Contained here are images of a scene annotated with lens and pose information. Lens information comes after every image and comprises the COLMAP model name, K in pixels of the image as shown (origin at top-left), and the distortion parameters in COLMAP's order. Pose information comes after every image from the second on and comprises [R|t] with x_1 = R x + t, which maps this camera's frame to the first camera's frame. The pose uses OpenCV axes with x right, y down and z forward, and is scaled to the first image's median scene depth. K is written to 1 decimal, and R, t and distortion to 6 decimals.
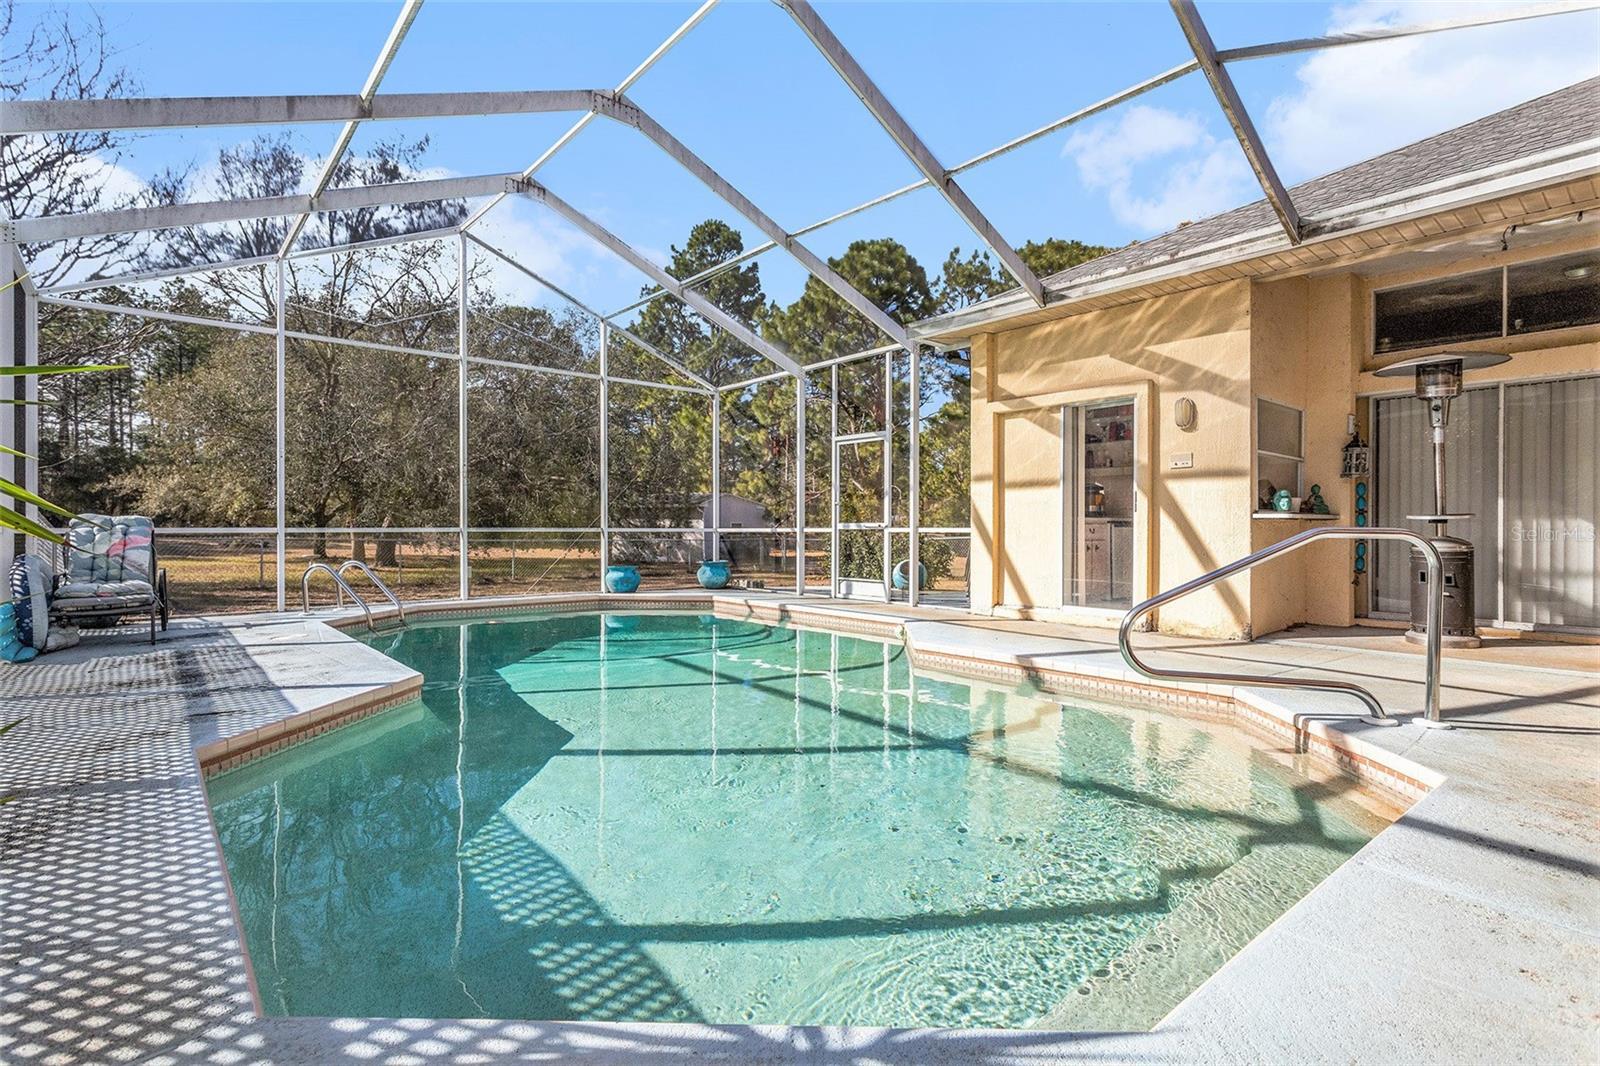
lens RADIAL K [[773.3, 0, 791.6], [0, 773.3, 532.9], [0, 0, 1]] dist [0.004998, 0.001641]
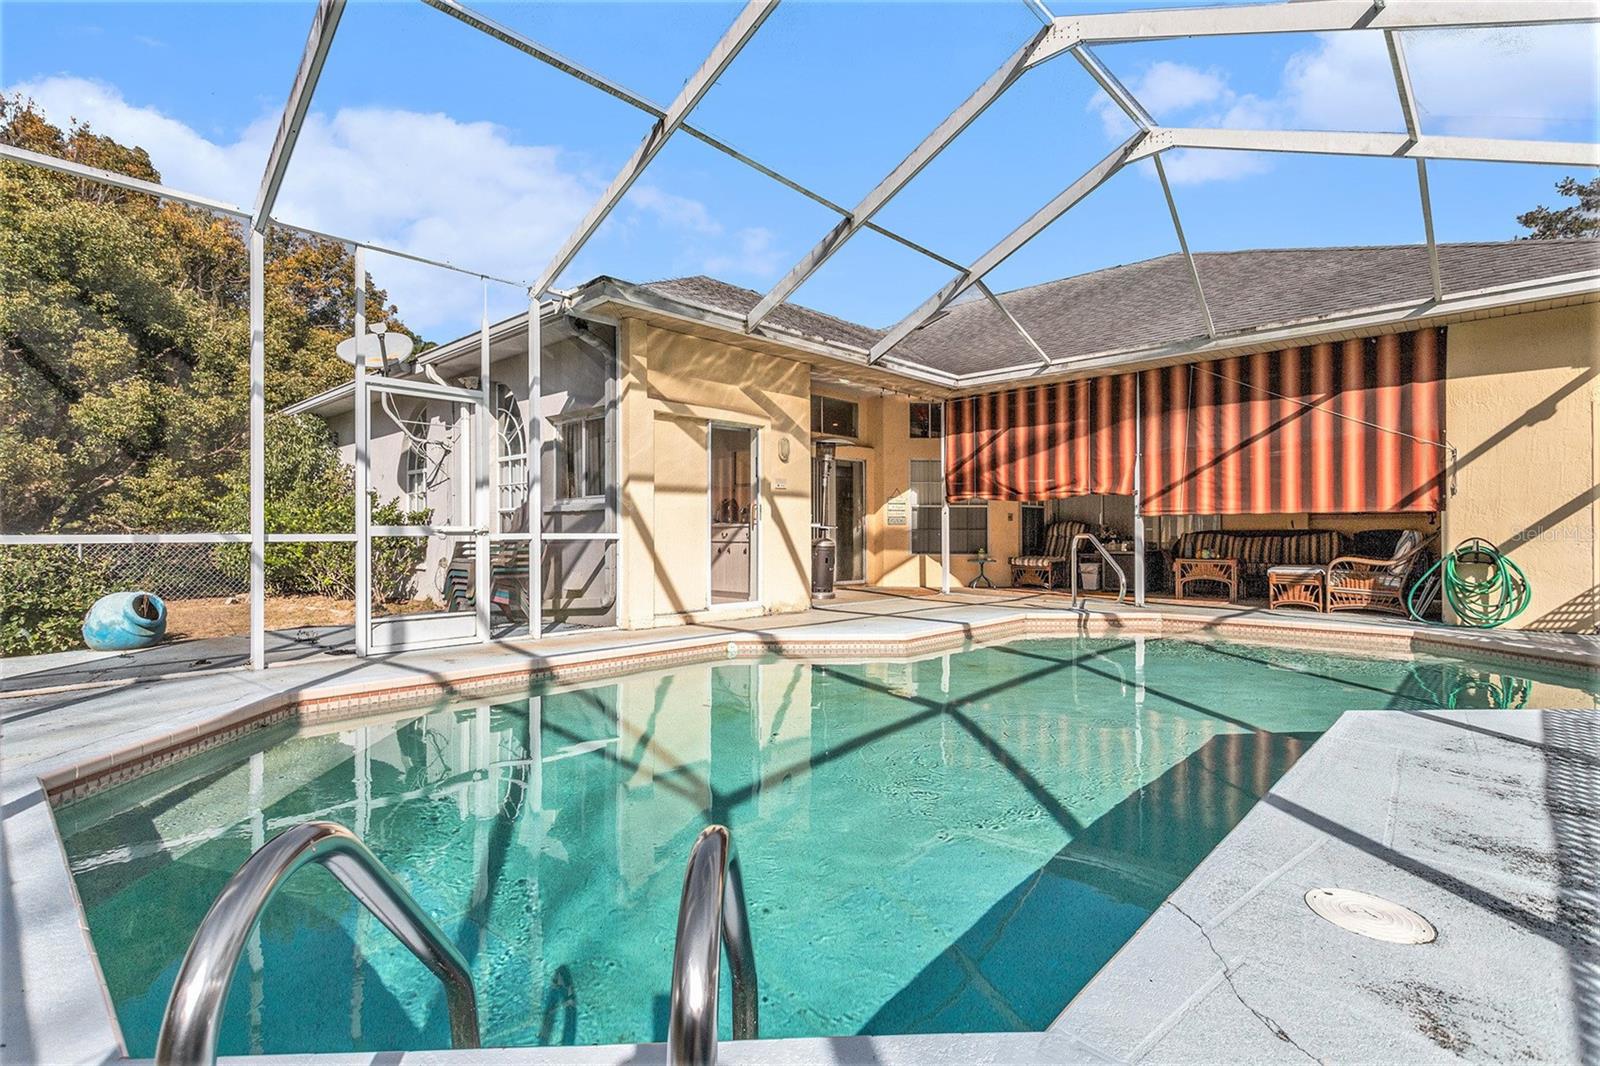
lens RADIAL K [[773.3, 0, 791.6], [0, 773.3, 532.9], [0, 0, 1]] dist [0.004998, 0.001641]
pose [[-0.113958, -0.002744, 0.993482, -0.739050], [0.007704, 0.999964, 0.003646, -0.009317], [-0.993456, 0.008069, -0.113933, 1.006339]]
